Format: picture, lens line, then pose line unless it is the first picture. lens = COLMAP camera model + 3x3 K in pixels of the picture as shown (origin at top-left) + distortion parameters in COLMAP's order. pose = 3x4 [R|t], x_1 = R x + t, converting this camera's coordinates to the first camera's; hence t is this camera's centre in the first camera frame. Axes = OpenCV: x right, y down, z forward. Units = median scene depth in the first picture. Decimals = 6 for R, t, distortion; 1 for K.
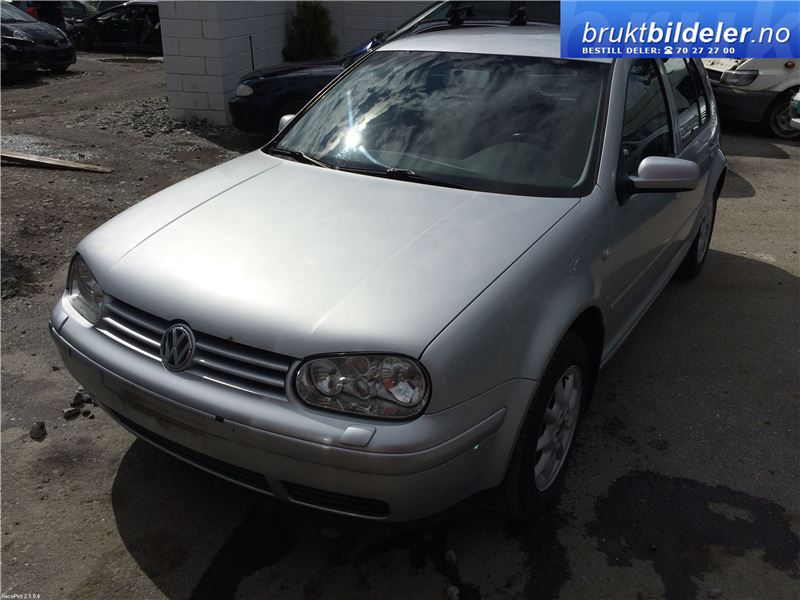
lens RADIAL K [[763.8, 0, 400.1], [0, 763.8, 301.0], [0, 0, 1]] dist [0.003362, 0.009924]
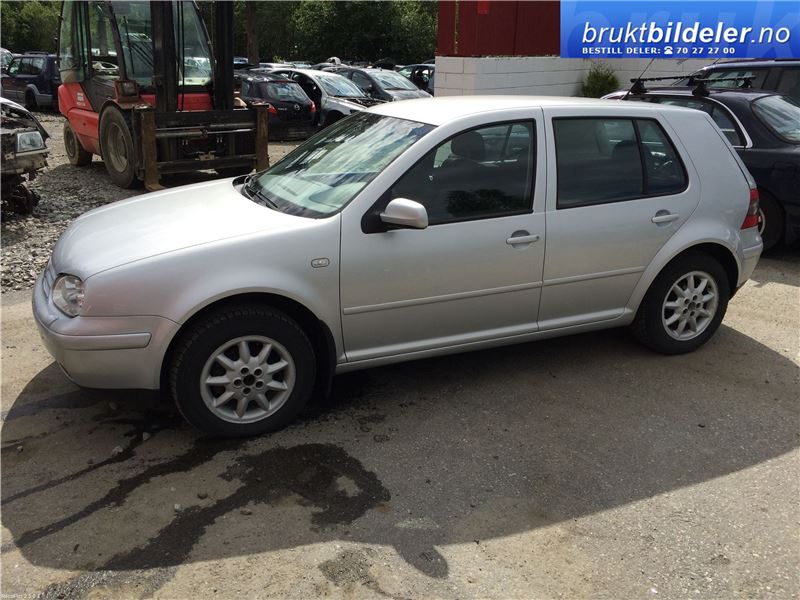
lens RADIAL K [[763.8, 0, 400.1], [0, 763.8, 299.7], [0, 0, 1]] dist [0.003362, 0.009924]
pose [[0.810269, 0.177658, -0.558482, 1.235055], [-0.225872, 0.973993, -0.017868, -0.010827], [0.540783, 0.140623, 0.829324, -0.004279]]
